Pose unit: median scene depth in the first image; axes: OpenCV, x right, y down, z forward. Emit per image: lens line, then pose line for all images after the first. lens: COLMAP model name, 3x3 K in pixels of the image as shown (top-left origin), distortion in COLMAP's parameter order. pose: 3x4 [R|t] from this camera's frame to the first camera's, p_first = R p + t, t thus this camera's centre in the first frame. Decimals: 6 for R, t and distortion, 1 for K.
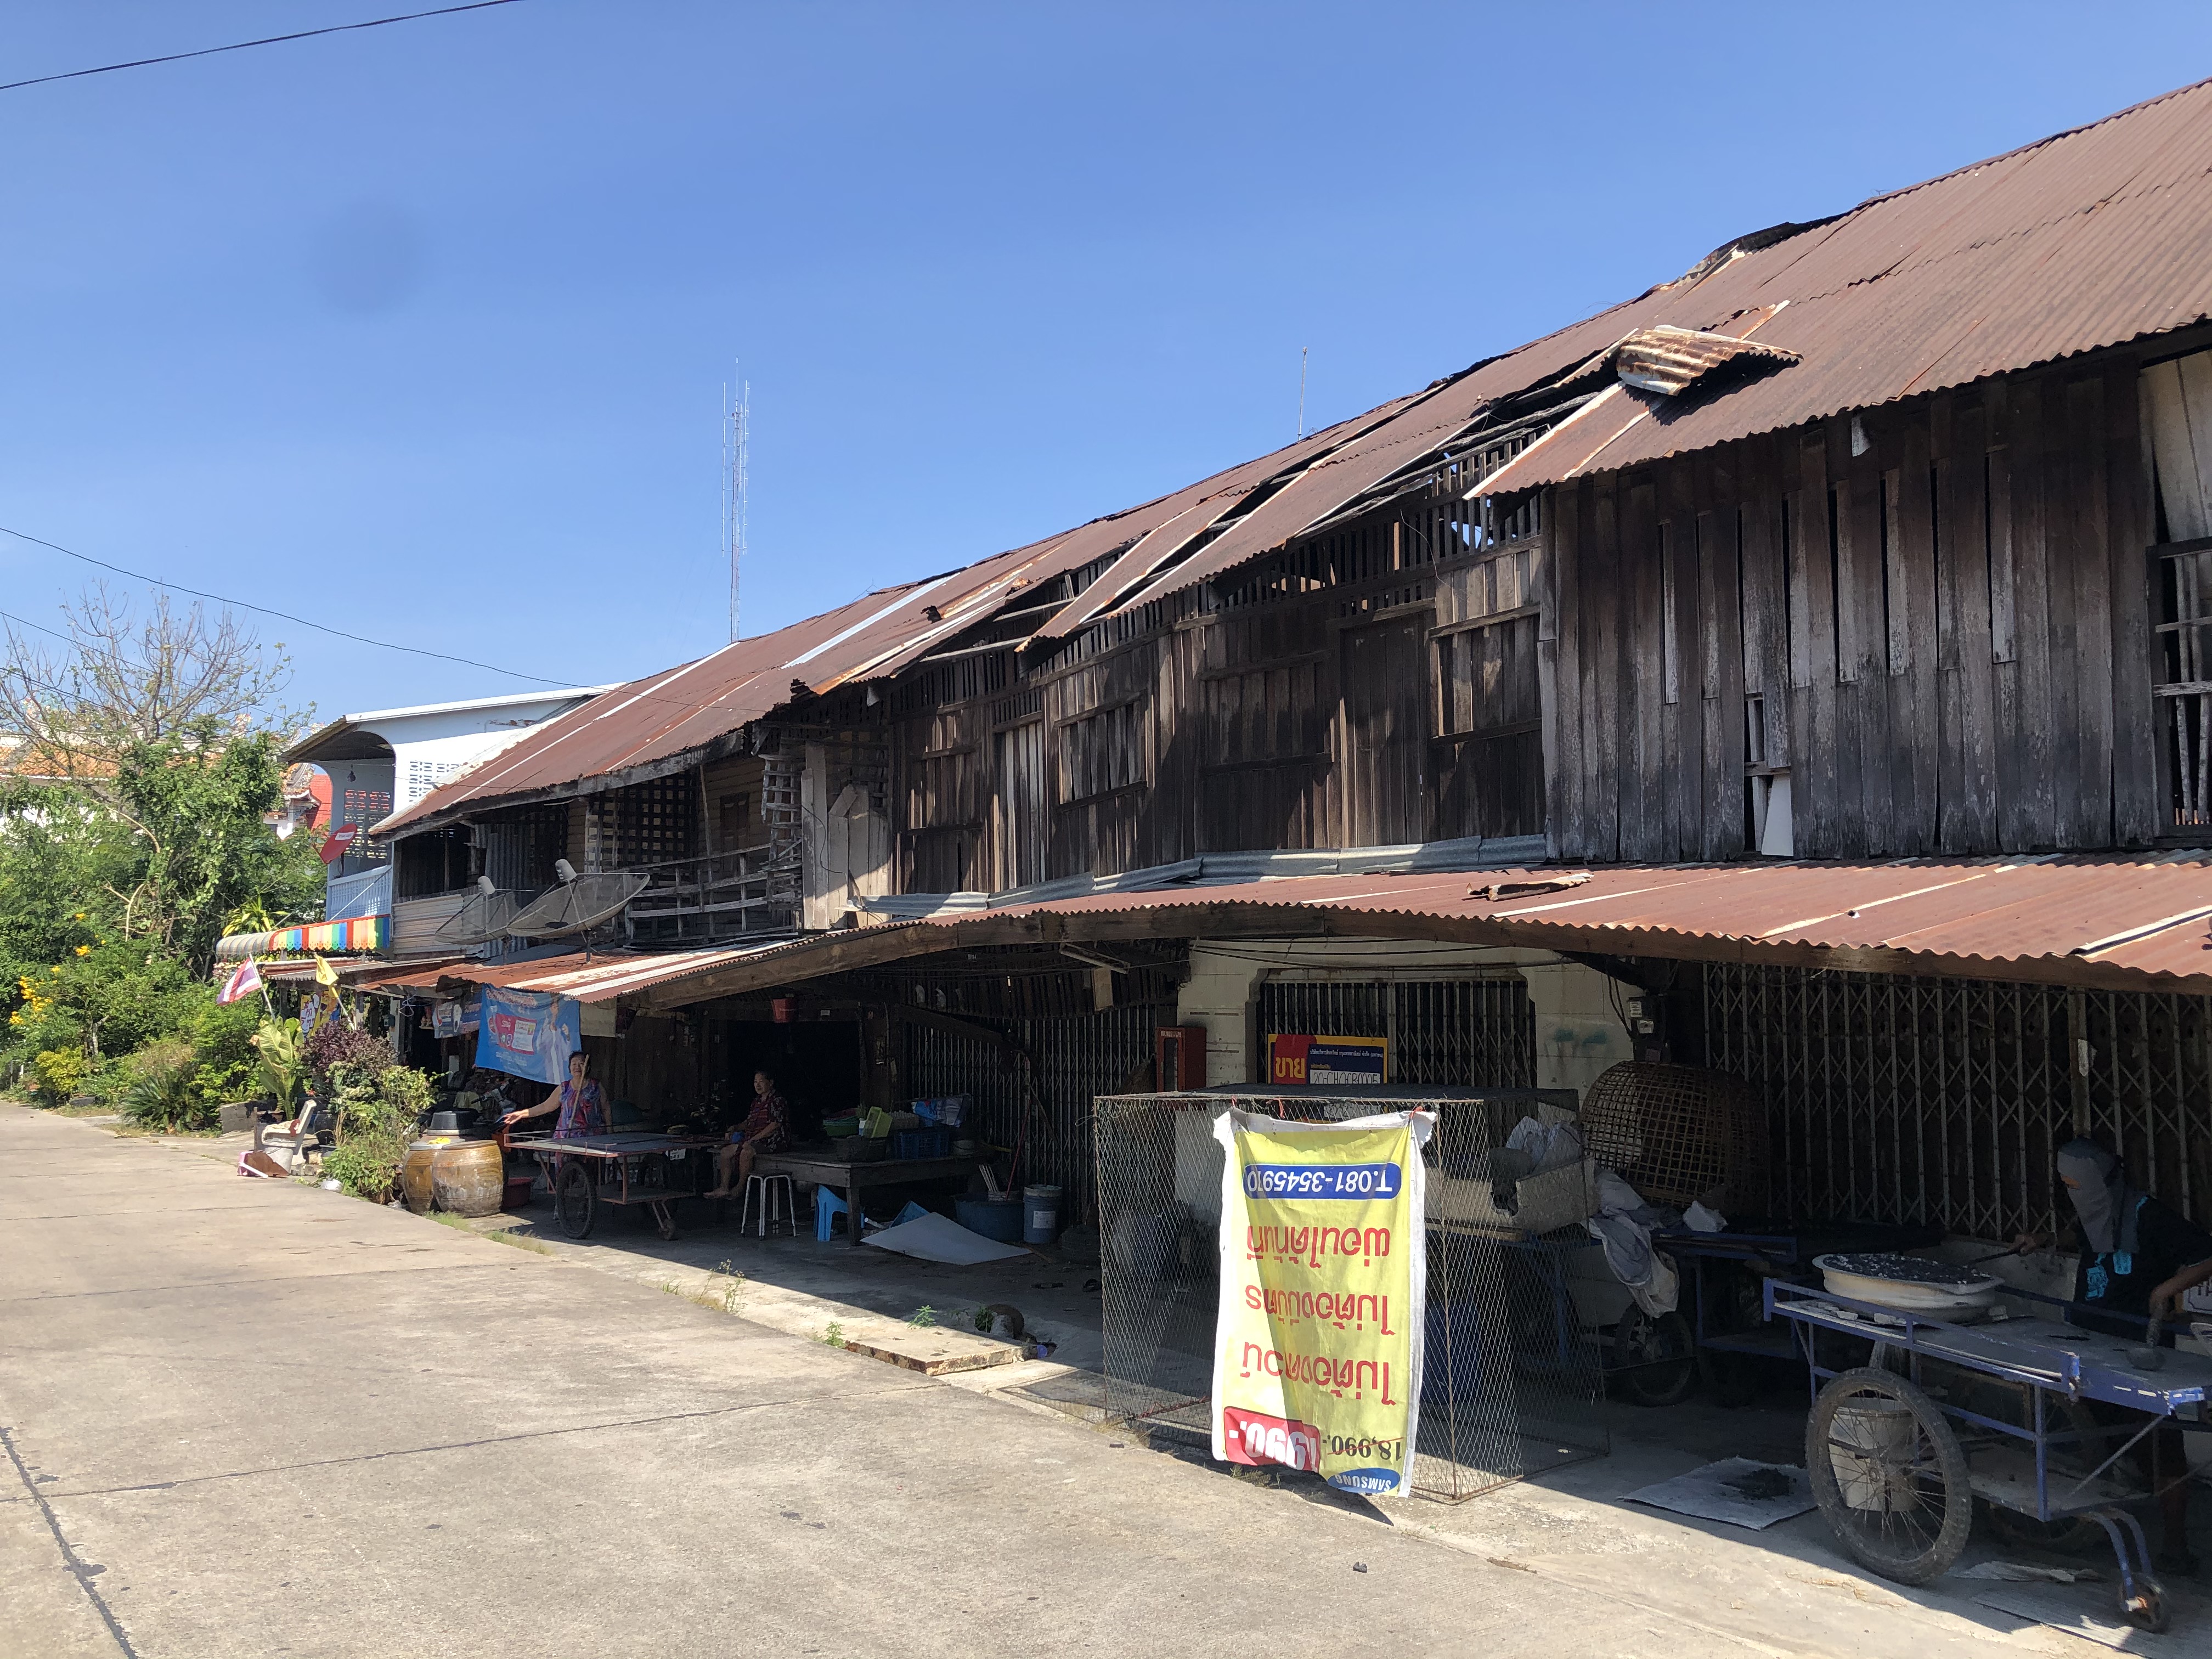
lens RADIAL K [[1817.5, 0, 1106.0], [0, 1817.5, 829.5], [0, 0, 1]] dist [0.042114, -0.017978]
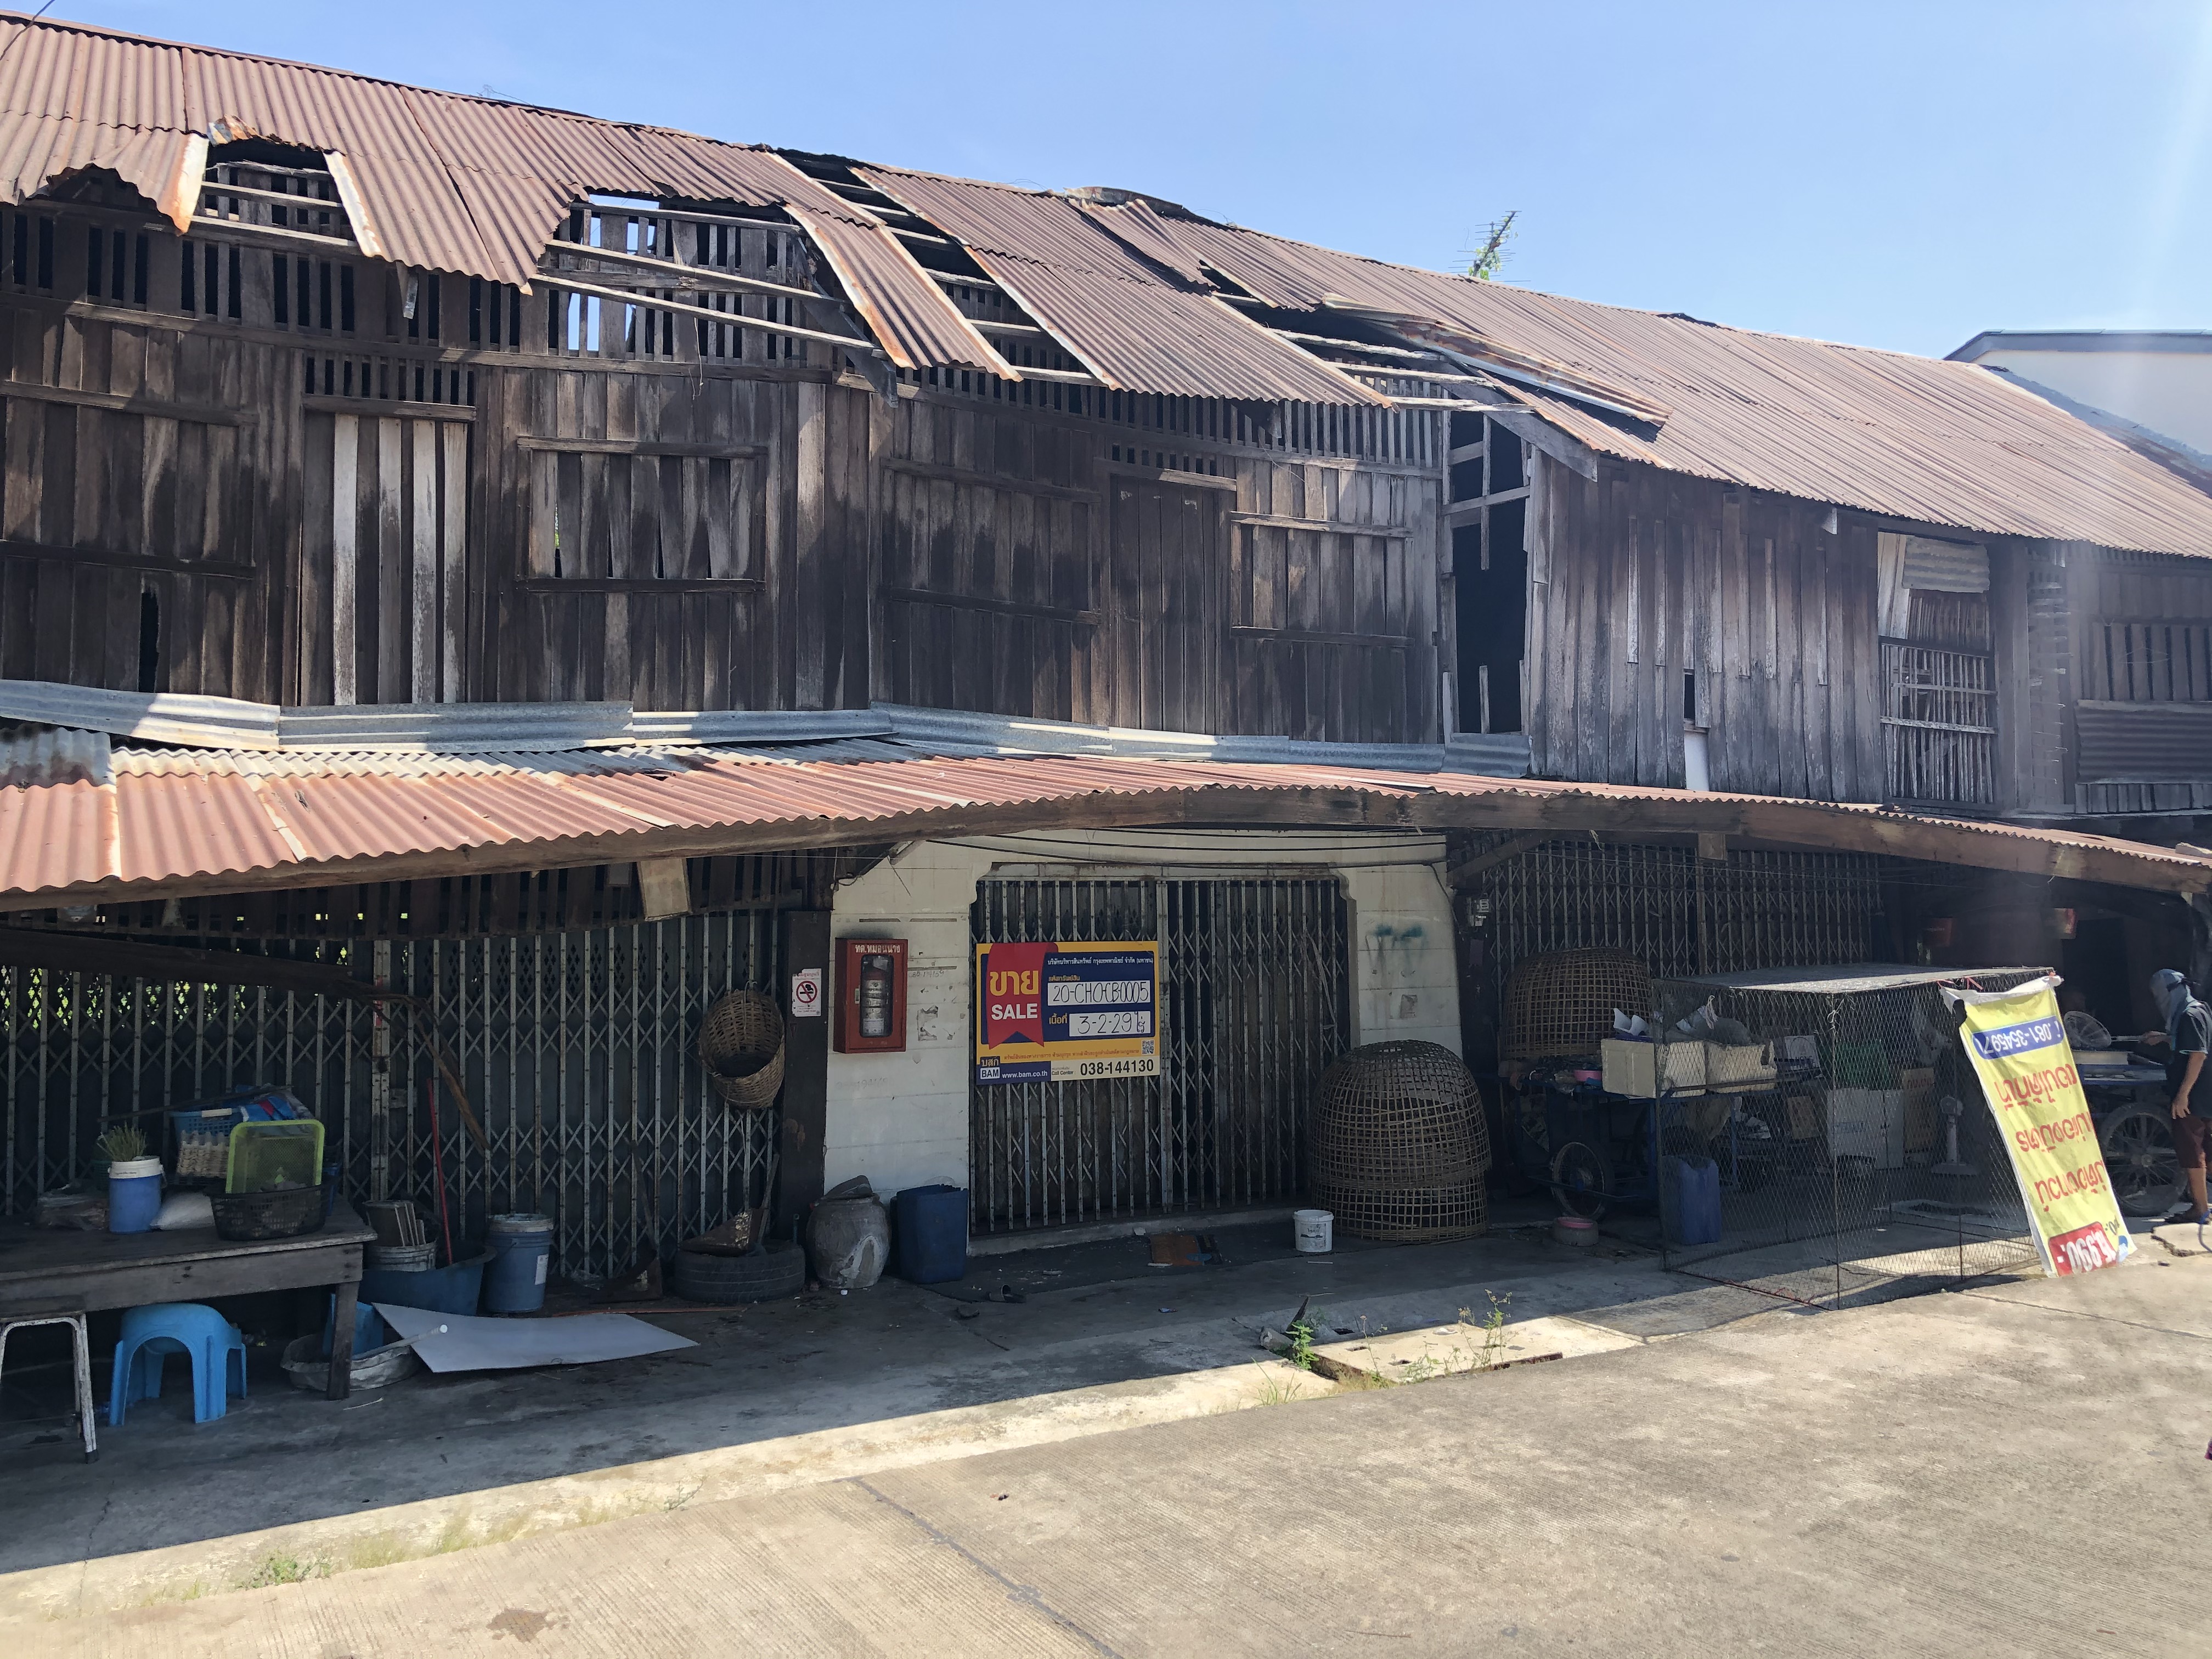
lens RADIAL K [[1817.5, 0, 1106.0], [0, 1817.5, 829.5], [0, 0, 1]] dist [0.042114, -0.017978]
pose [[0.116090, 0.041925, 0.992353, -0.793030], [-0.085107, 0.995854, -0.032117, 0.095119], [-0.989586, -0.080728, 0.119176, 0.971916]]
